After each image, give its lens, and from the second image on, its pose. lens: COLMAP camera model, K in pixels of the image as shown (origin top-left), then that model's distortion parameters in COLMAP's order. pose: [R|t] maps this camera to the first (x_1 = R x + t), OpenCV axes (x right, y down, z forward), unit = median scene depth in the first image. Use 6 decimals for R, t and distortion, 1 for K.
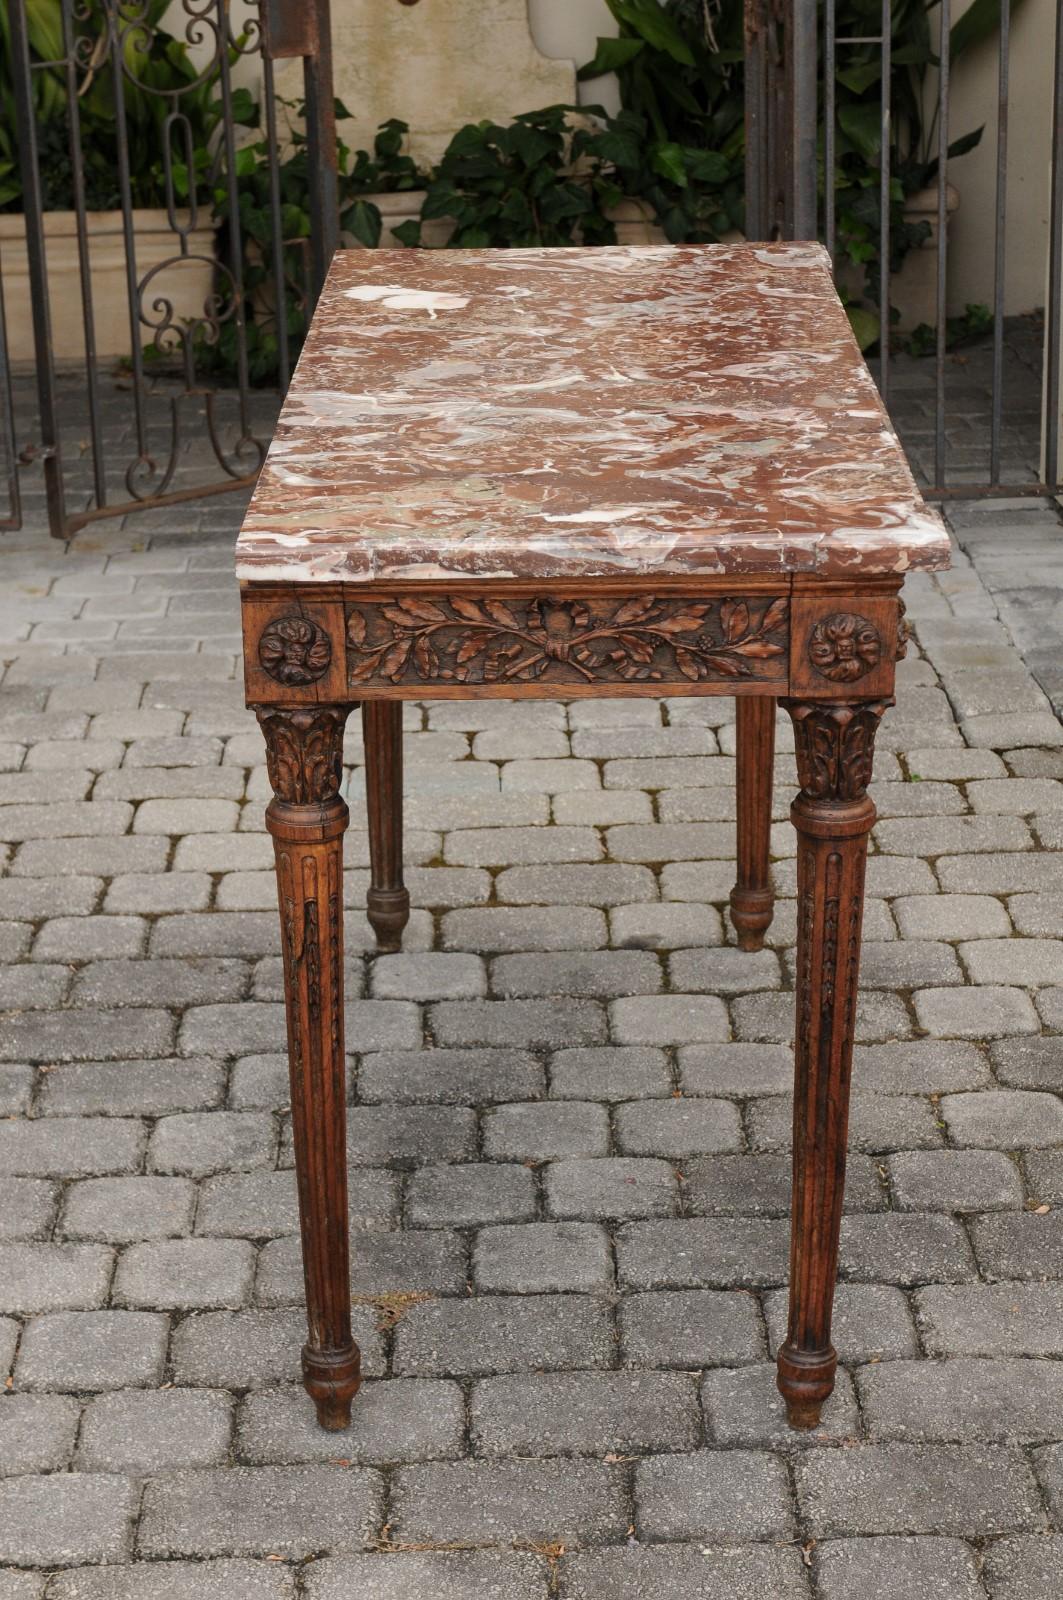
lens RADIAL K [[3236.6, 0, 528.8], [0, 3236.6, 807.6], [0, 0, 1]] dist [-0.029924, 0.484033]
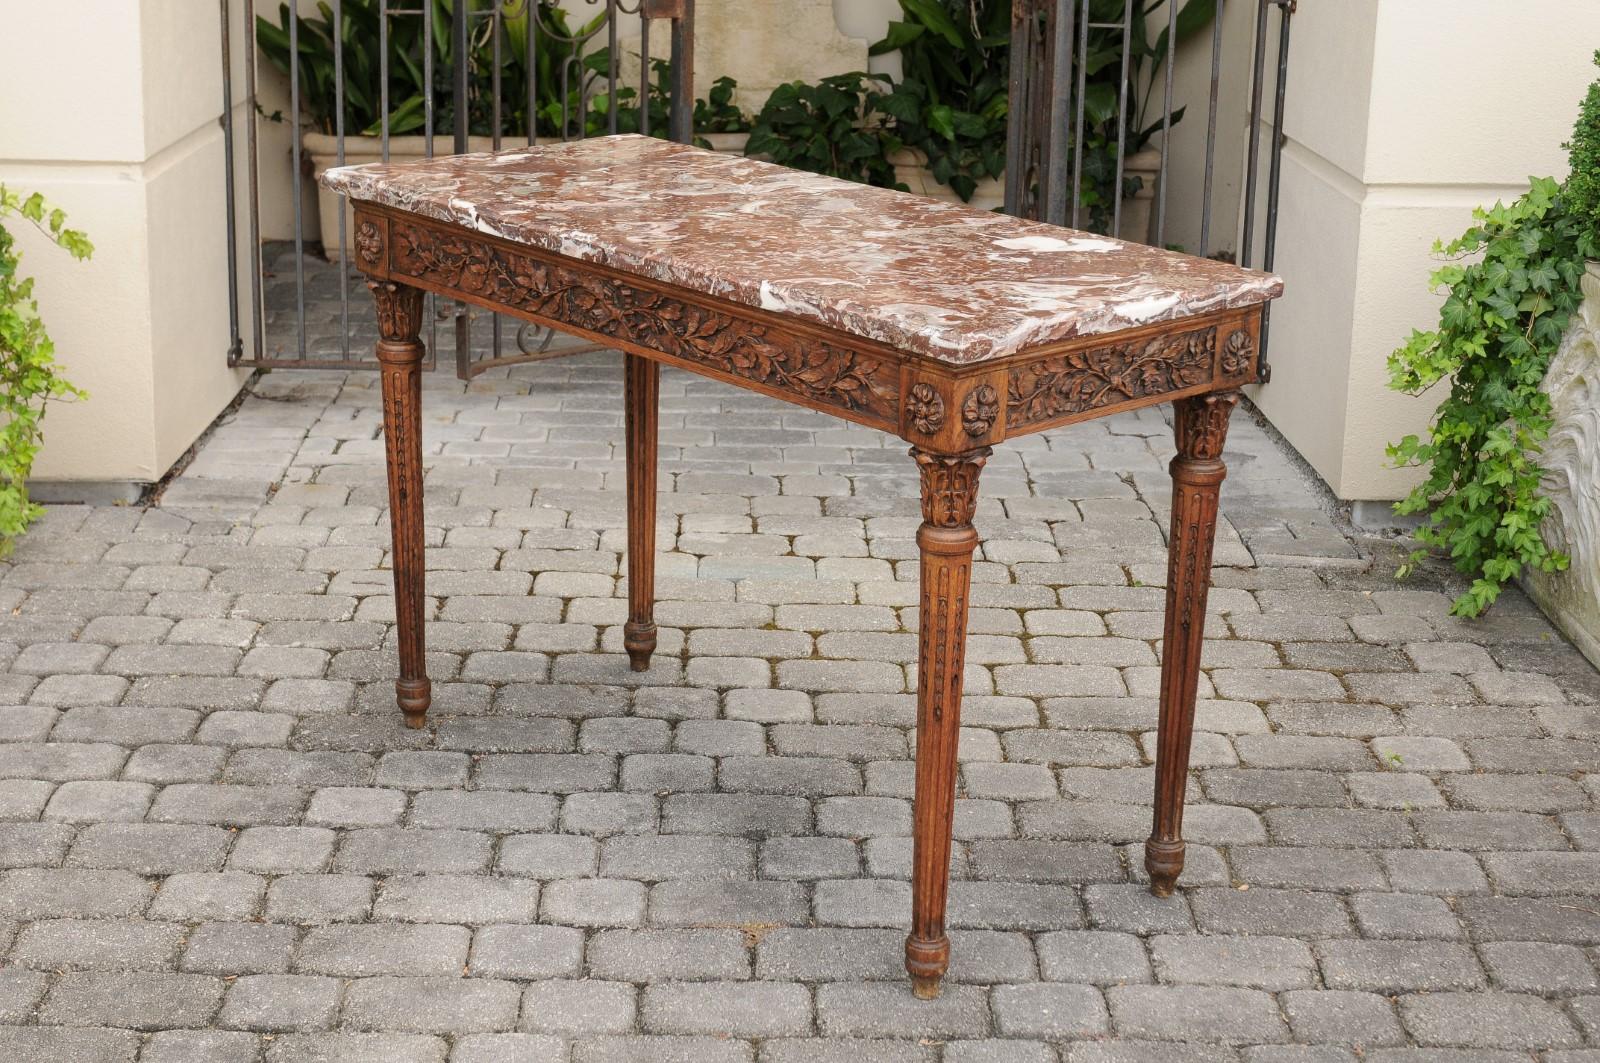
lens RADIAL K [[2672.4, 0, 784.0], [0, 2672.4, 535.2], [0, 0, 1]] dist [-0.077981, 0.382123]
pose [[0.998770, 0.048459, 0.010498, -0.041432], [-0.047849, 0.997491, -0.052177, 0.041602], [-0.013000, 0.051611, 0.998583, -0.078794]]
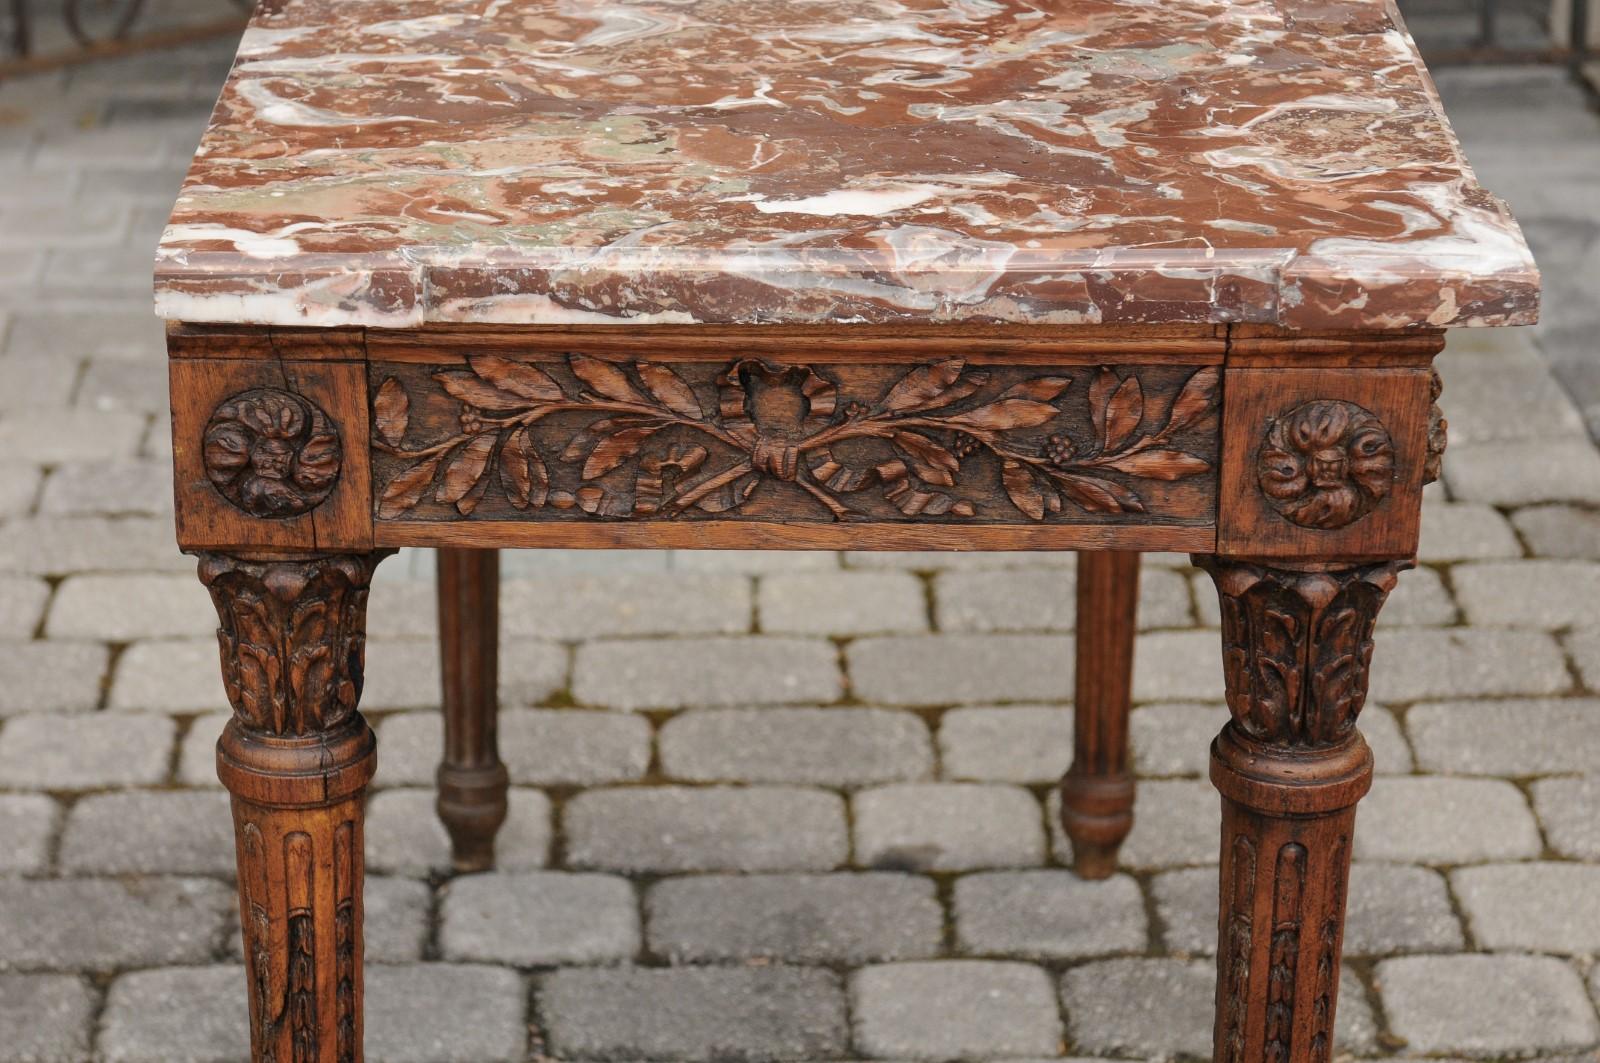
lens RADIAL K [[4654.3, 0, 797.1], [0, 4654.3, 559.1], [0, 0, 1]] dist [0.058700, 1.041576]
pose [[0.999729, 0.015534, 0.017318, -0.000316], [-0.016000, 0.999504, 0.027123, -0.037477], [-0.016888, -0.027393, 0.999482, 0.176125]]
